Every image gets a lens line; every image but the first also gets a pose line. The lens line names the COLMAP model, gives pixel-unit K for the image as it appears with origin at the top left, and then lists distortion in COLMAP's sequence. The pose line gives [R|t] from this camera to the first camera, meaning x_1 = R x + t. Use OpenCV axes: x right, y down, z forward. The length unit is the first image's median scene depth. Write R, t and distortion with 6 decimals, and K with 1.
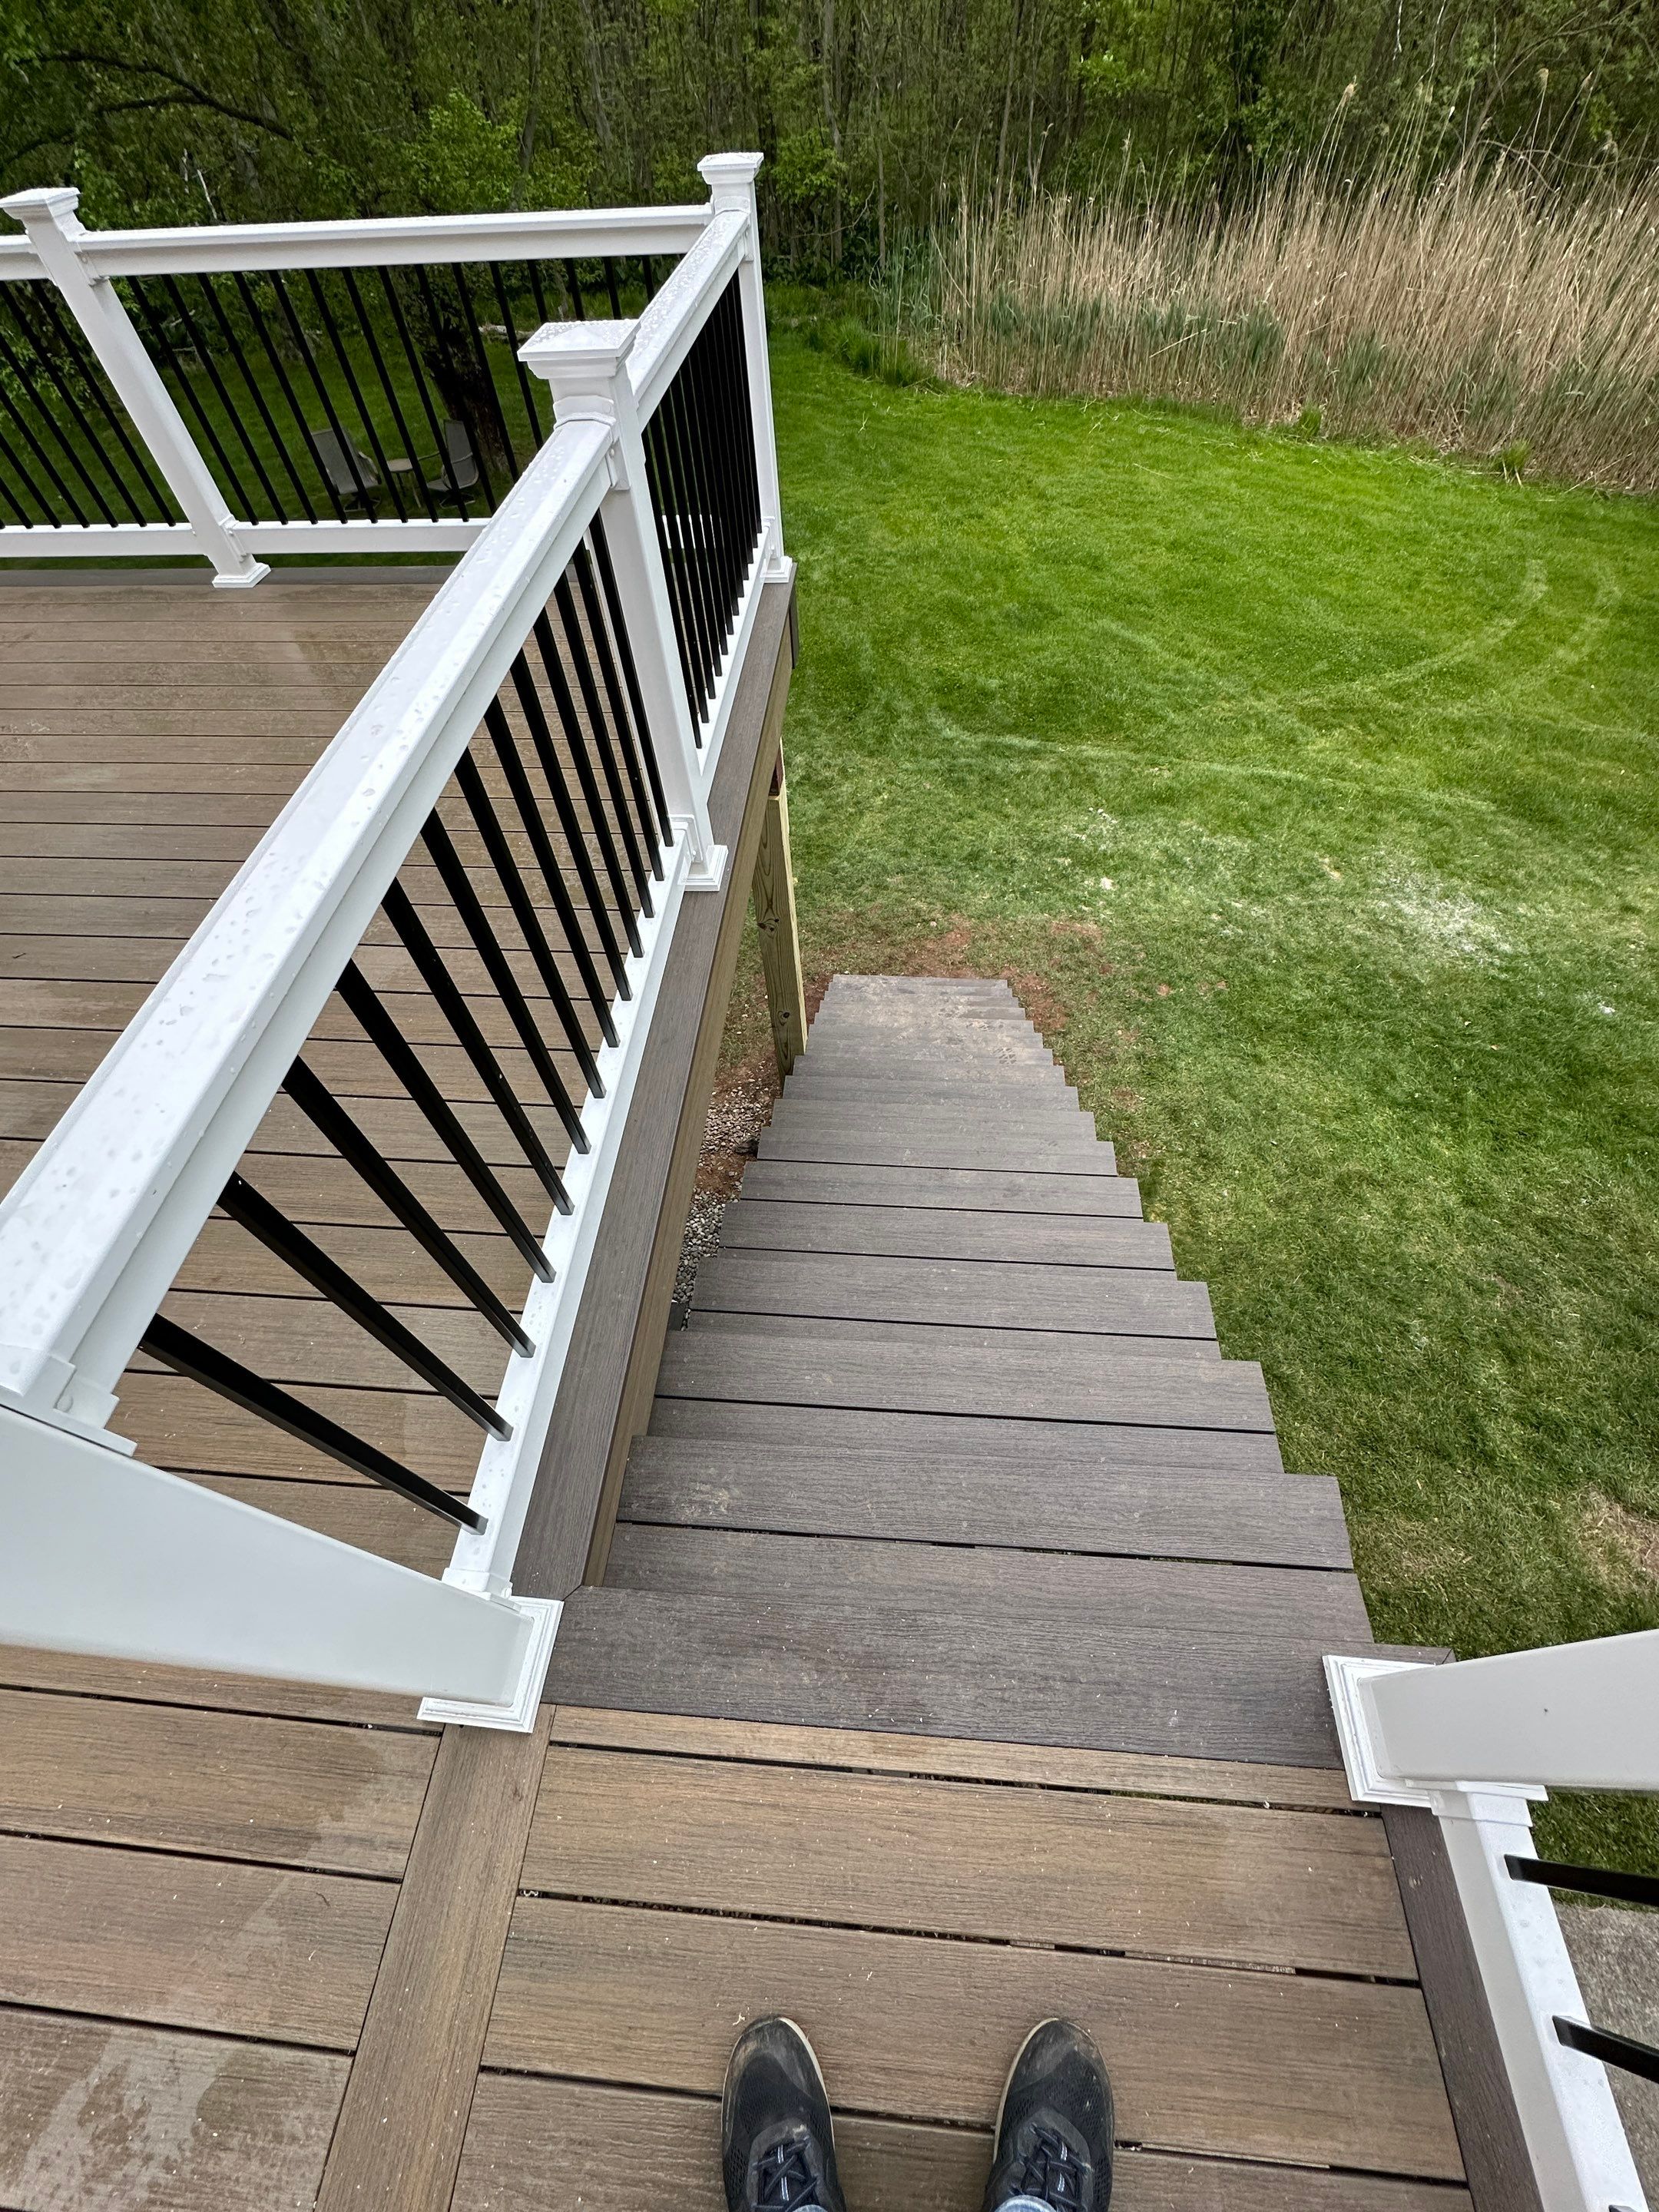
lens RADIAL K [[875.9, 0, 832.3], [0, 875.9, 1106.1], [0, 0, 1]] dist [-0.001507, -0.000260]
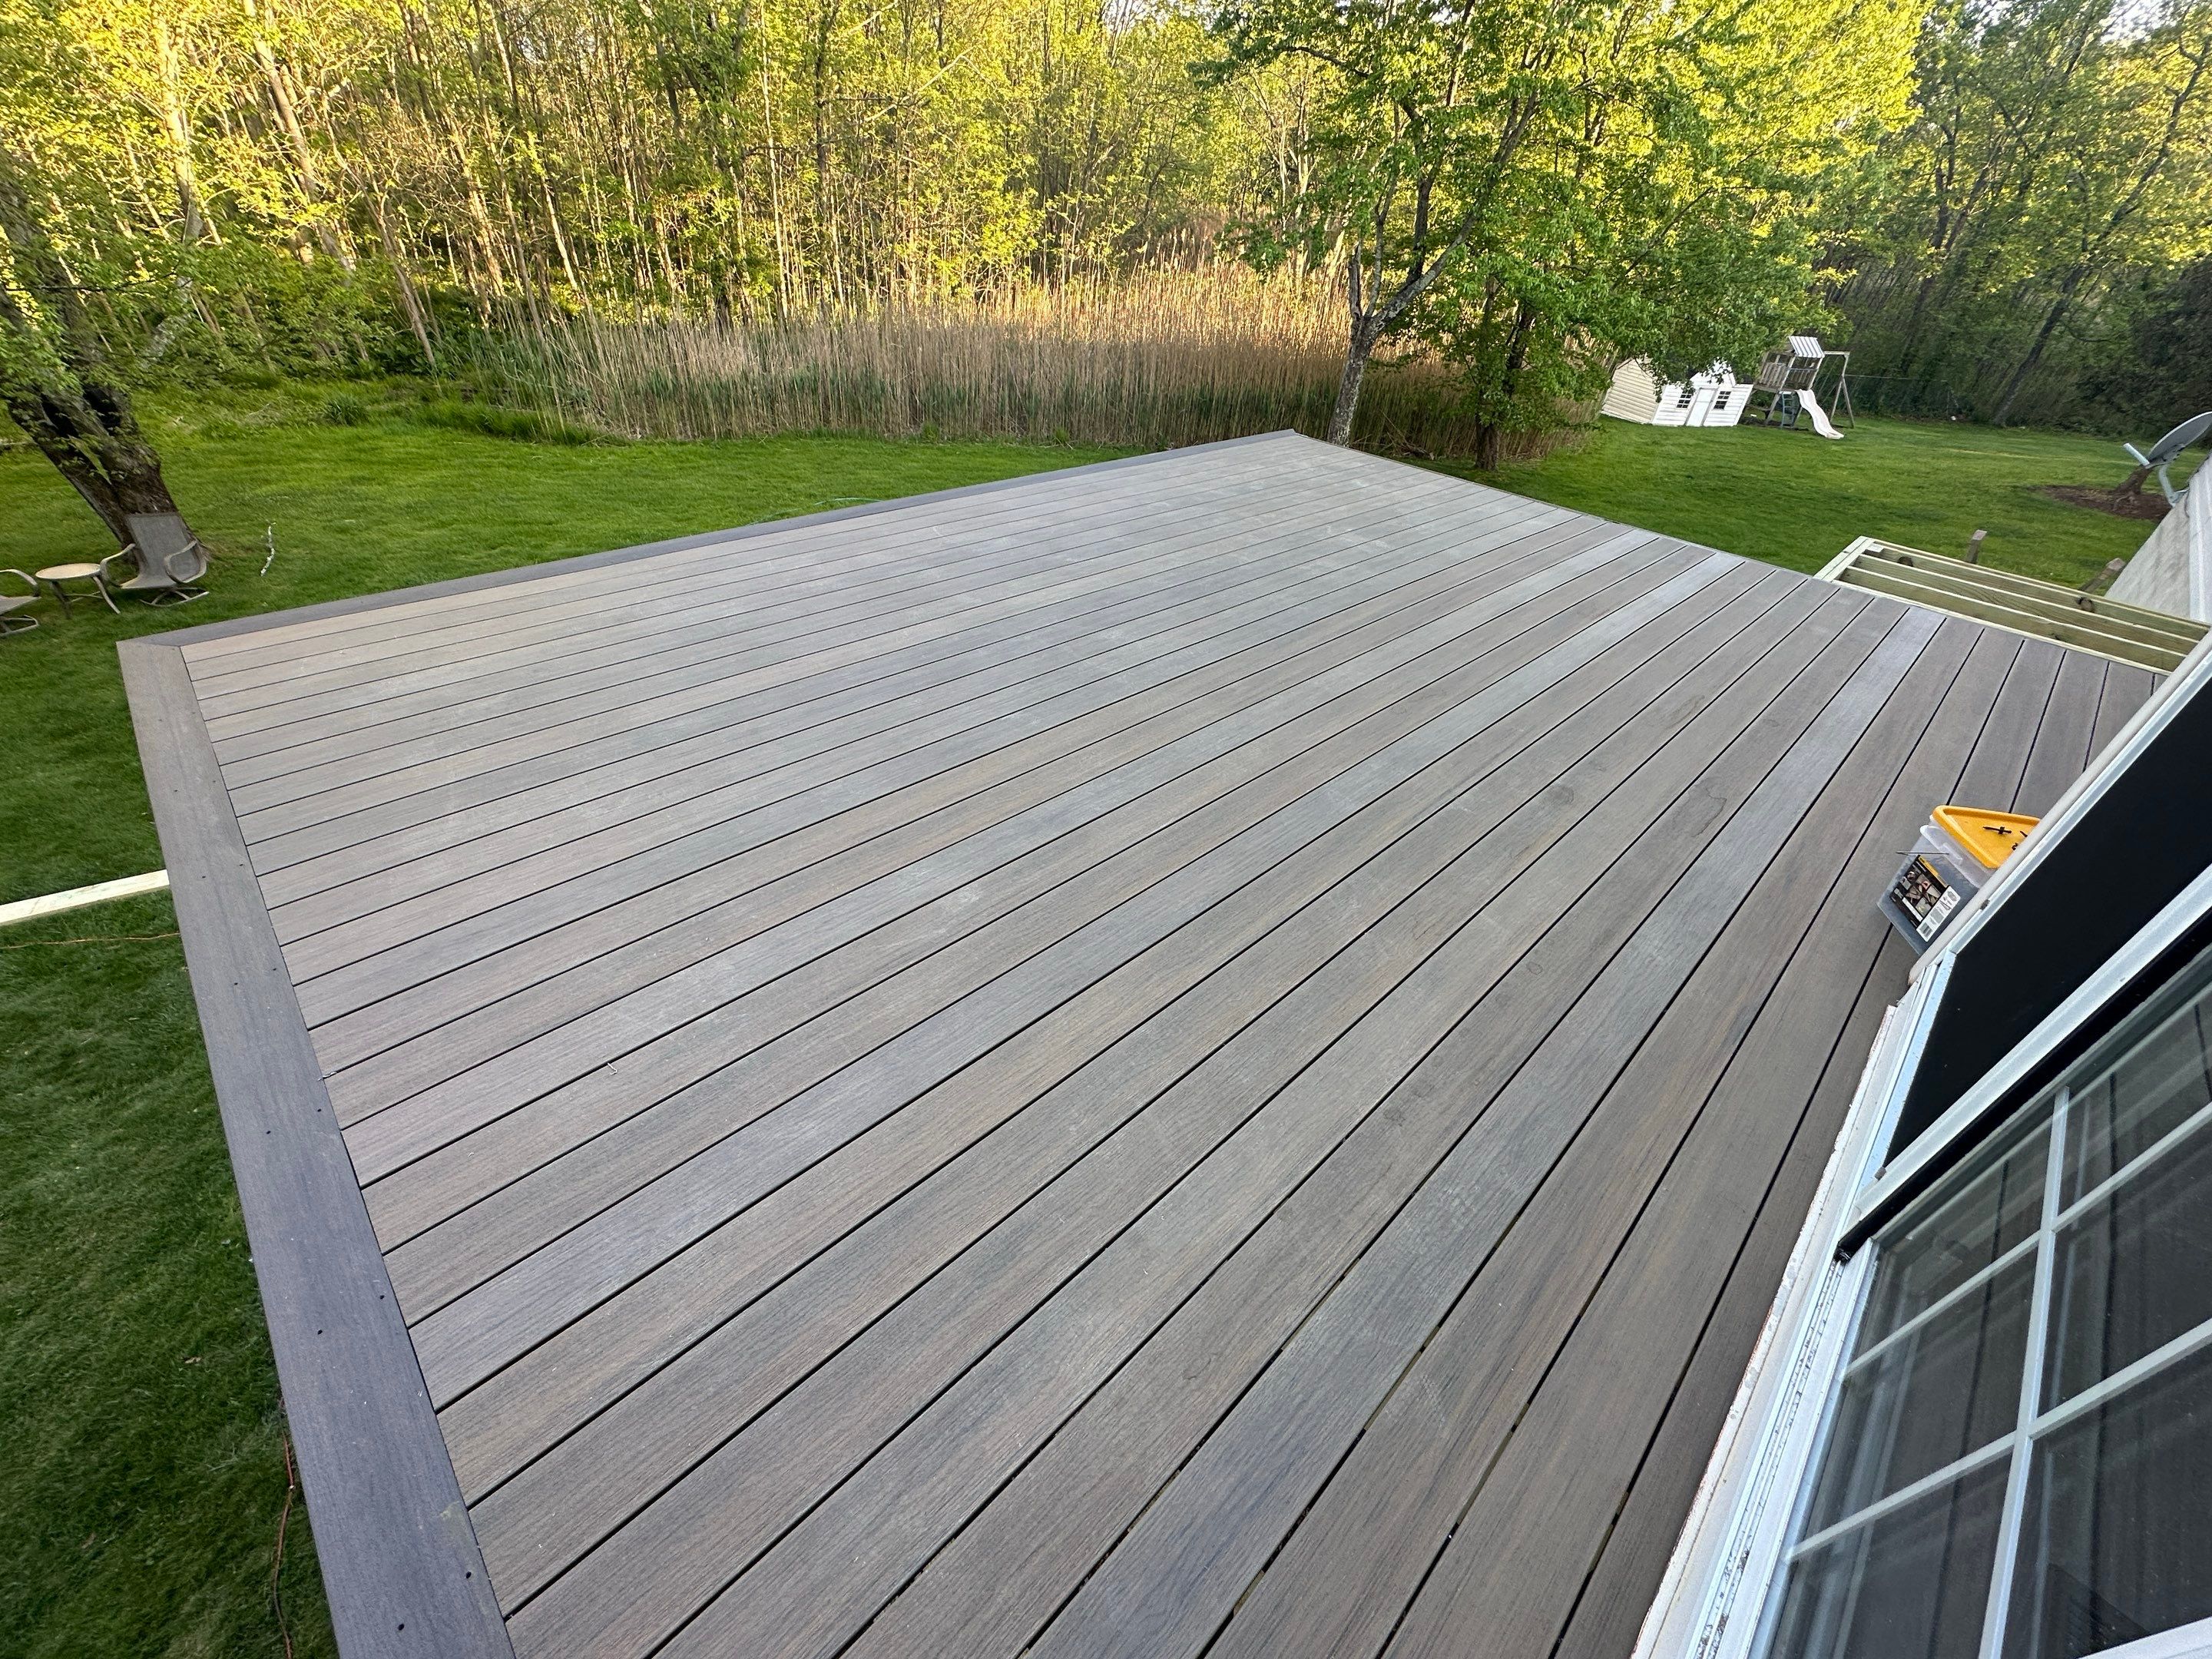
lens RADIAL K [[875.9, 0, 1101.2], [0, 875.9, 828.0], [0, 0, 1]] dist [-0.001507, -0.000260]
pose [[0.668795, -0.374206, 0.642404, -2.376888], [0.535858, 0.841595, -0.067636, 0.047803], [-0.515334, 0.389471, 0.763376, 0.073615]]
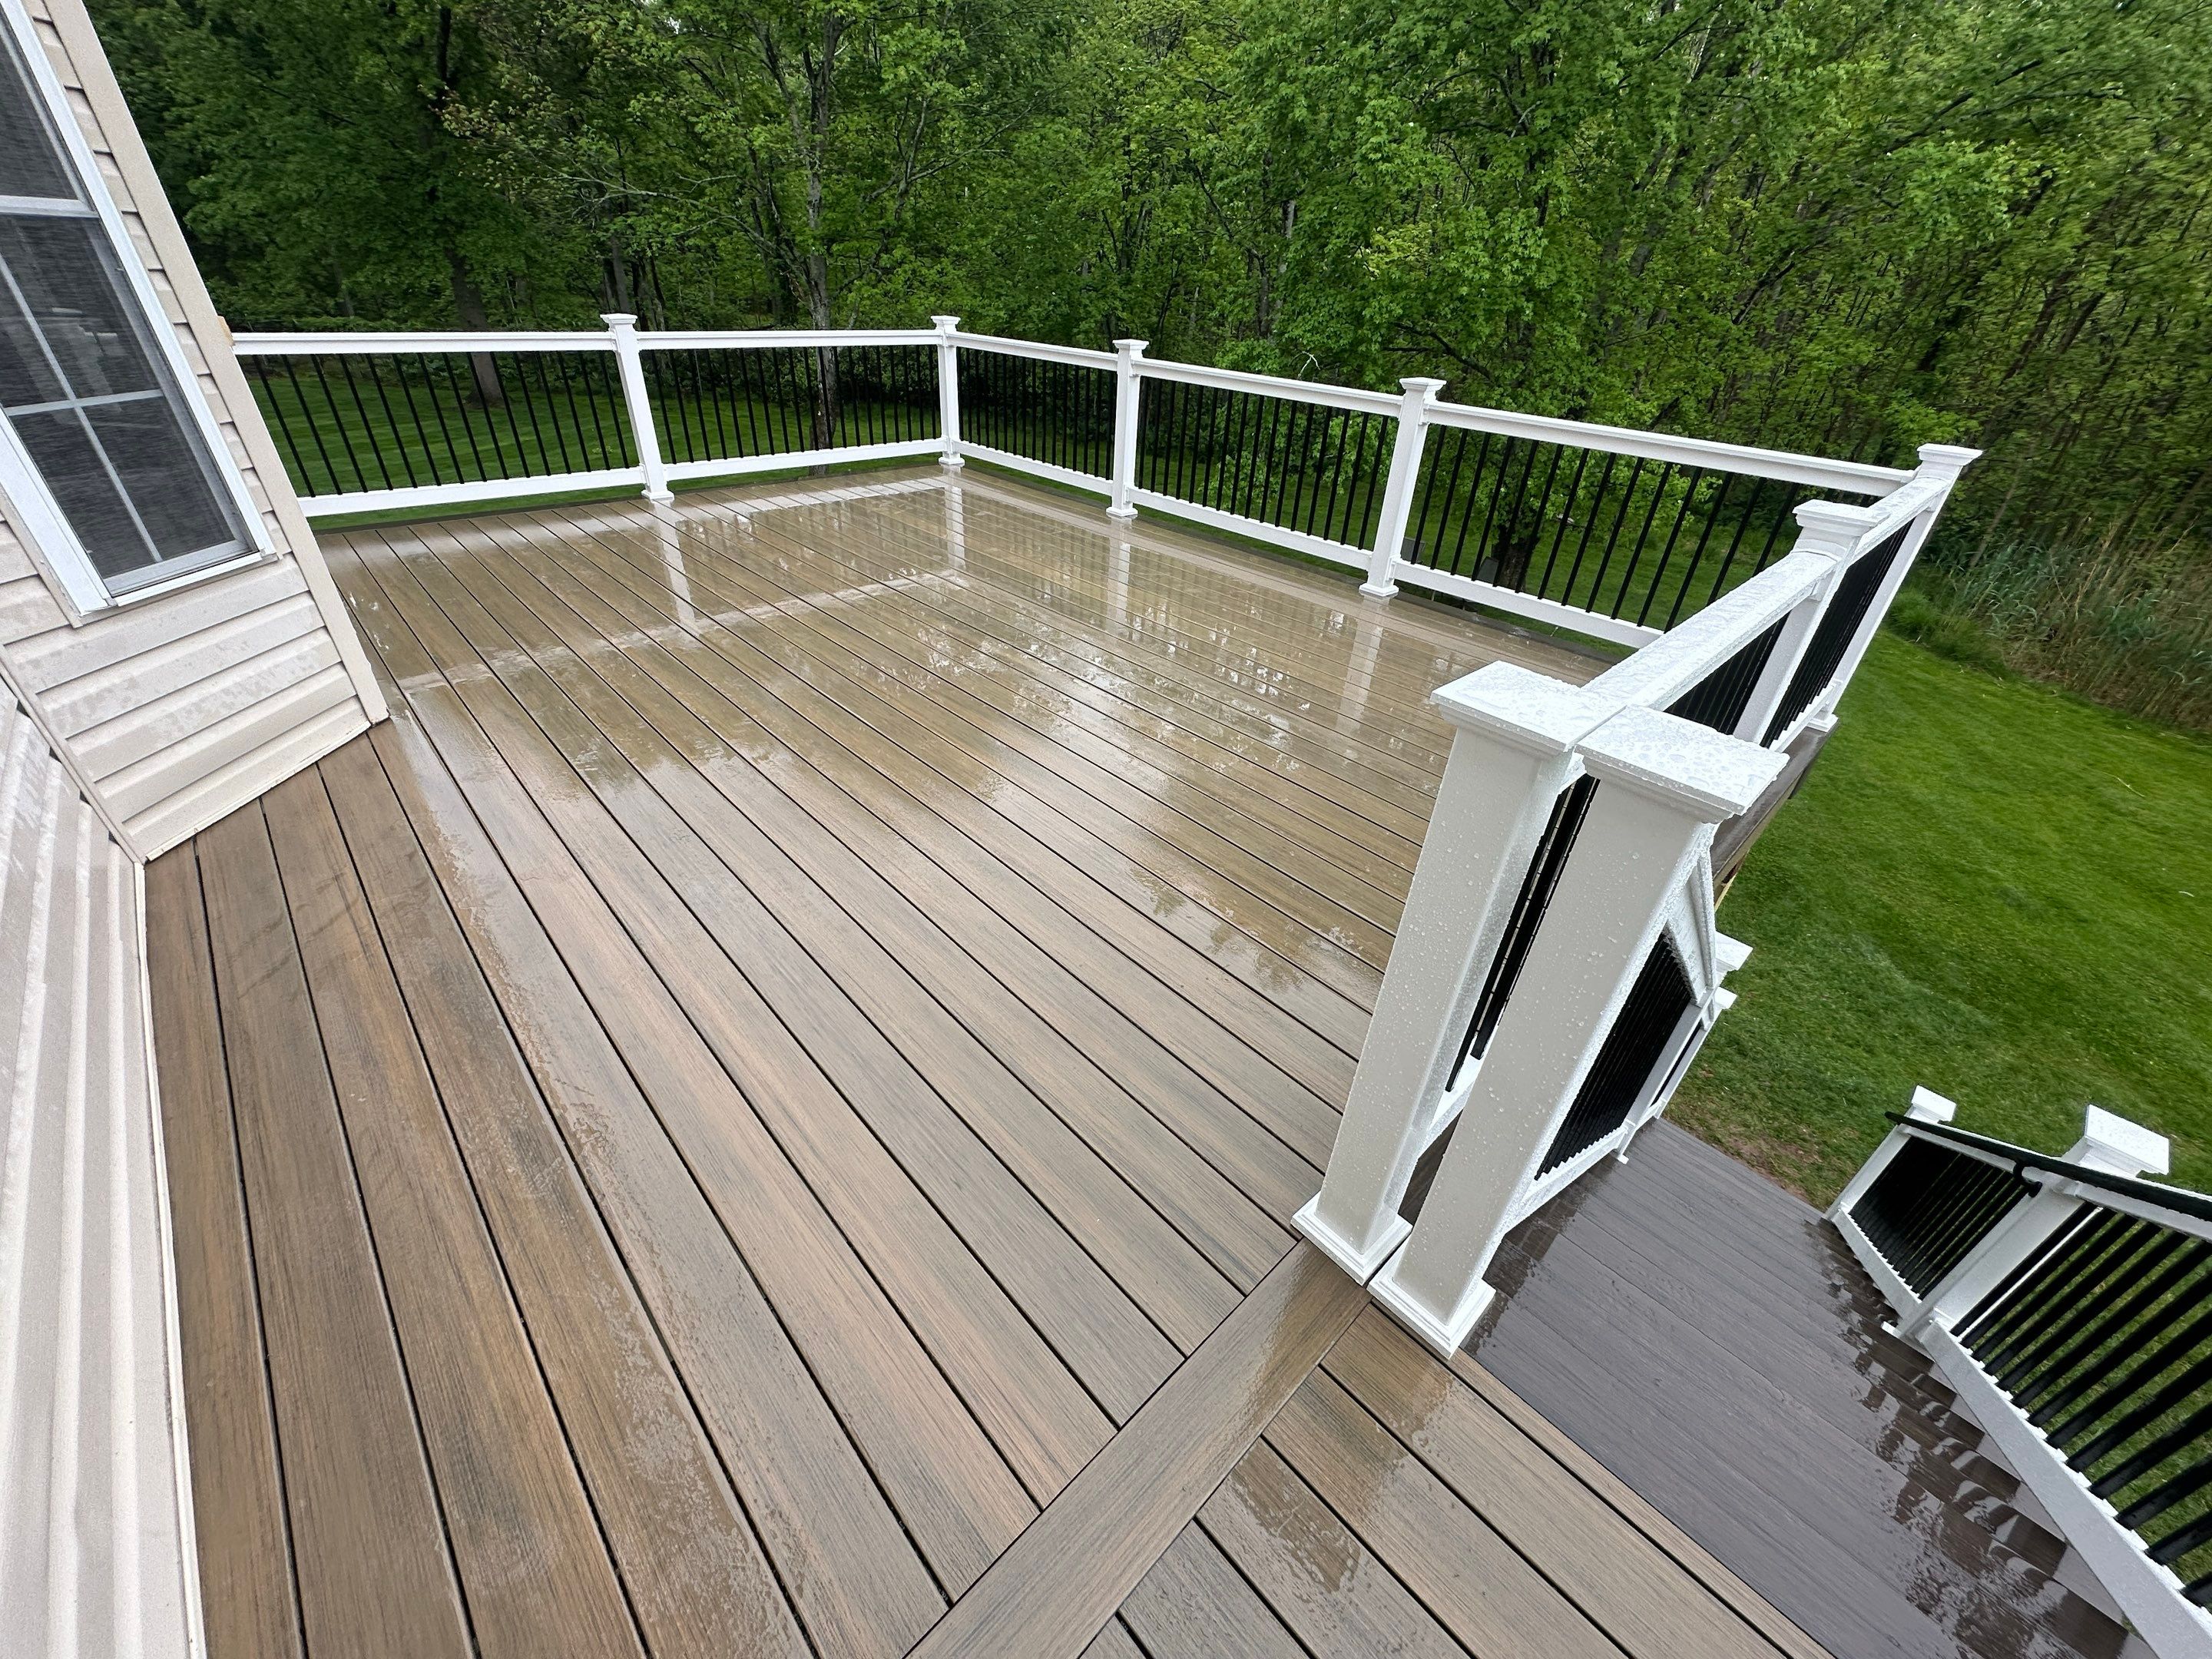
lens RADIAL K [[875.9, 0, 1109.9], [0, 875.9, 828.8], [0, 0, 1]] dist [-0.001507, -0.000260]
pose [[0.734360, 0.430091, -0.525107, -0.097340], [-0.588796, 0.788534, -0.177576, 0.268646], [0.337691, 0.439585, 0.832304, -0.207836]]
